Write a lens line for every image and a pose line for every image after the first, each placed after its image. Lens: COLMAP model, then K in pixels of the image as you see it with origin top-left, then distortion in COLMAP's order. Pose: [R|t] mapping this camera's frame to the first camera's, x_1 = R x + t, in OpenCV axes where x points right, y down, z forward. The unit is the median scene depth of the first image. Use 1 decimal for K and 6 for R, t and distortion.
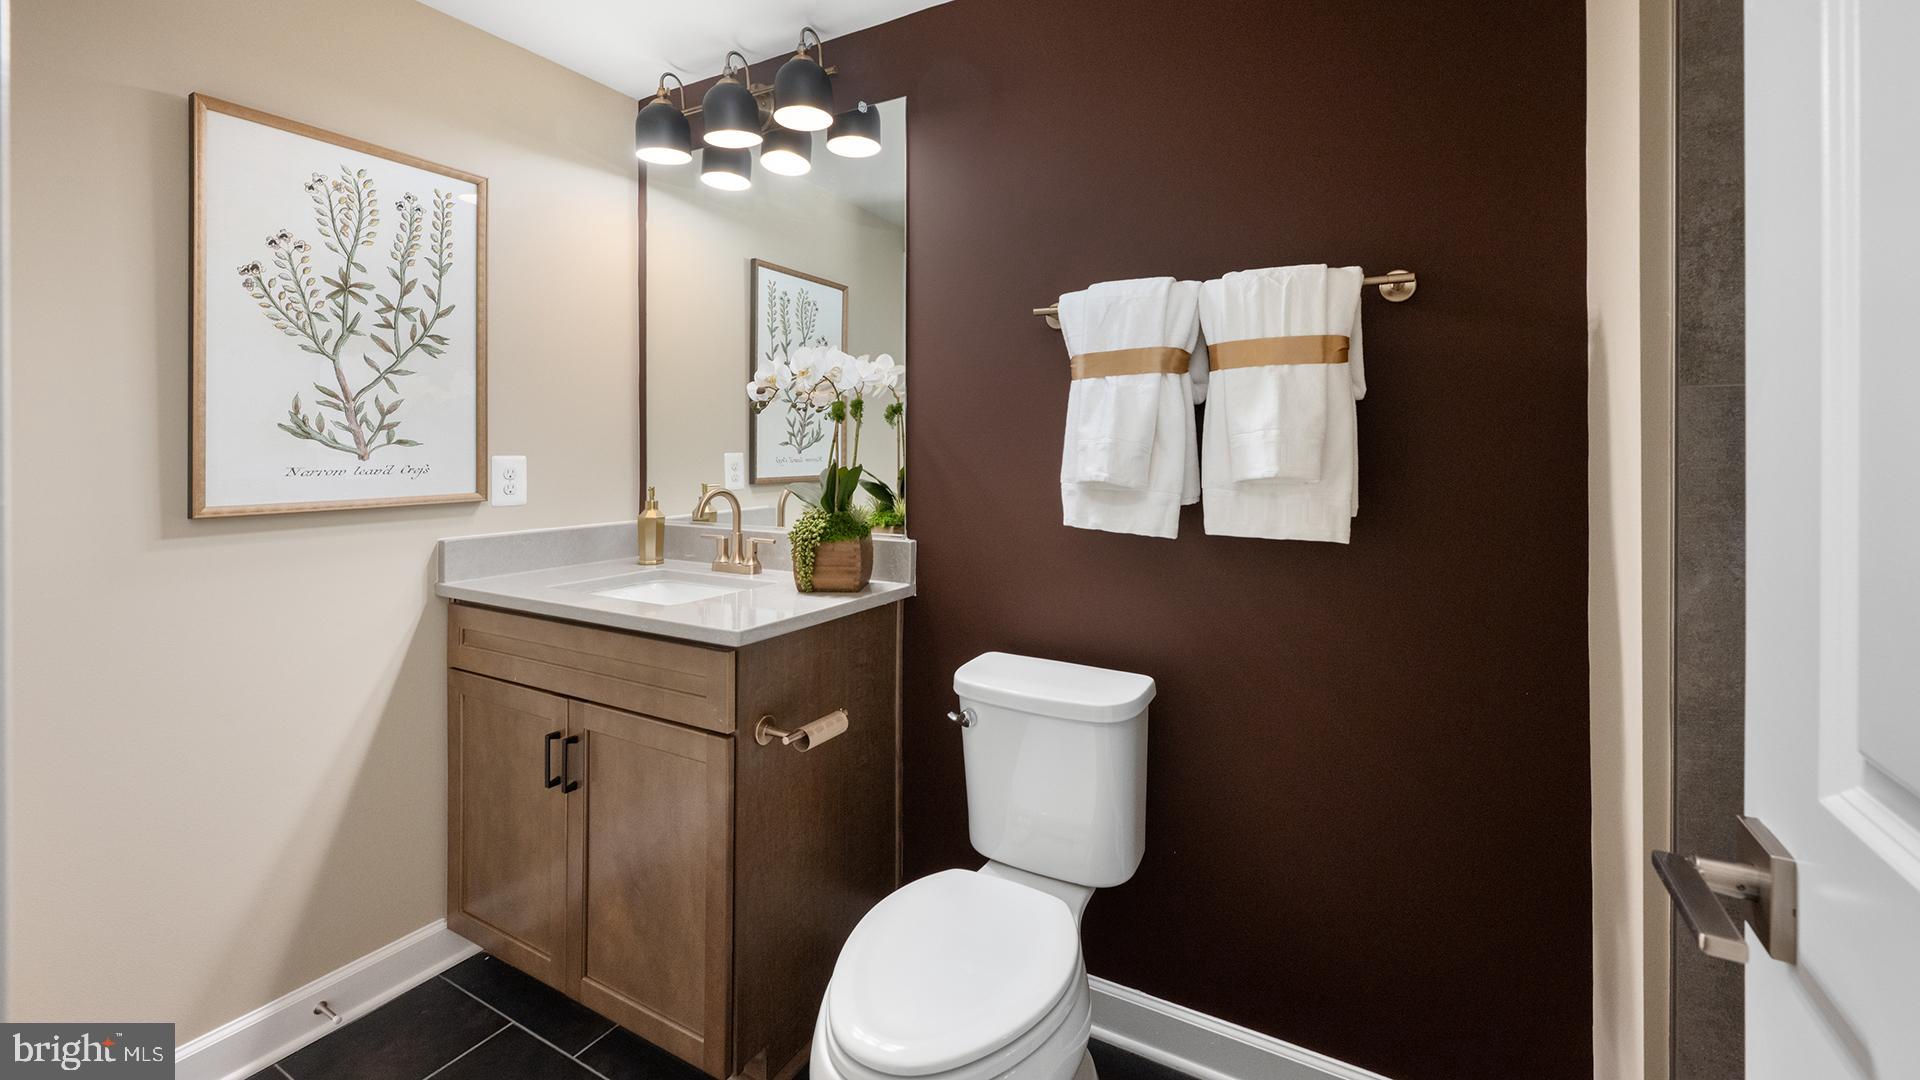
lens RADIAL K [[809.7, 0, 960.1], [0, 809.7, 449.1], [0, 0, 1]] dist [0.000502, -0.000004]
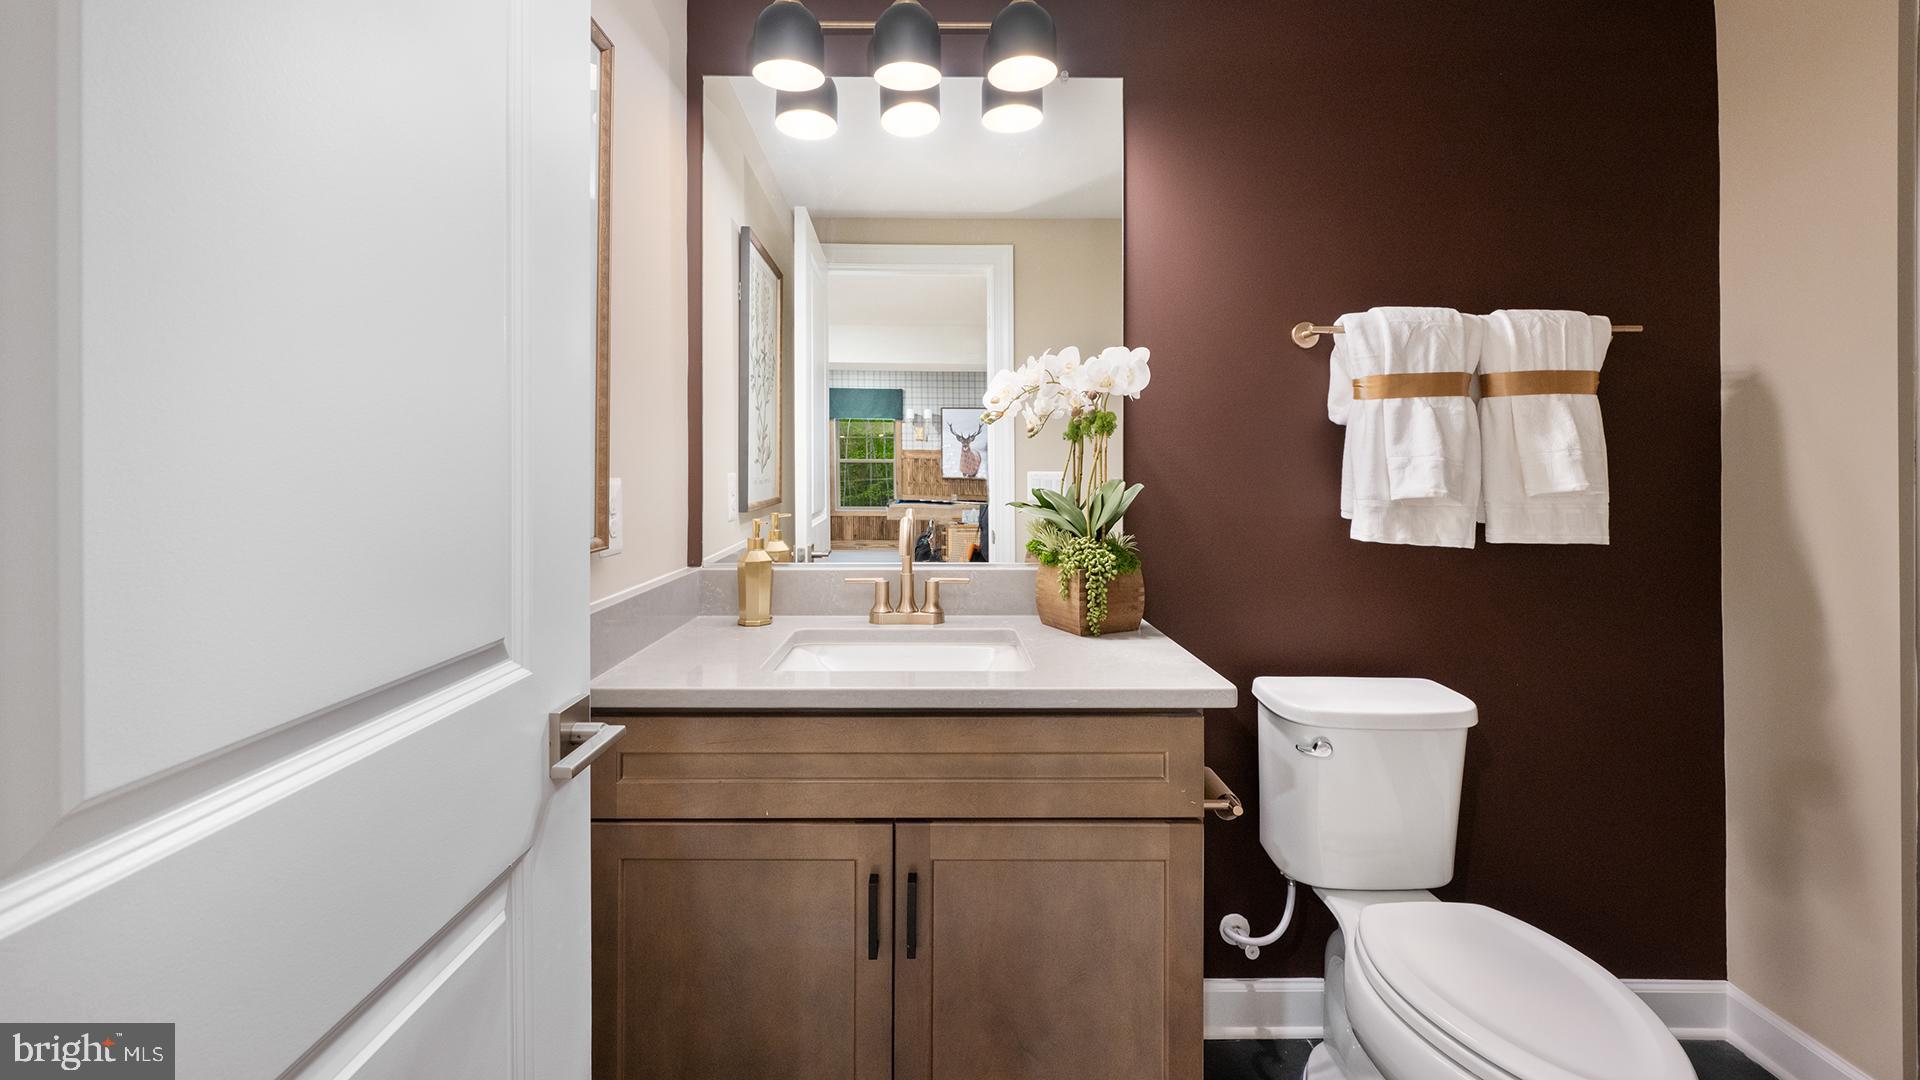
lens RADIAL K [[777.3, 0, 954.7], [0, 777.3, 478.7], [0, 0, 1]] dist [-0.000120, 0.000066]
pose [[0.866413, -0.001013, 0.499328, -0.842189], [0.001446, 0.999999, -0.000482, 0.014750], [-0.499327, 0.001139, 0.866413, 0.431404]]
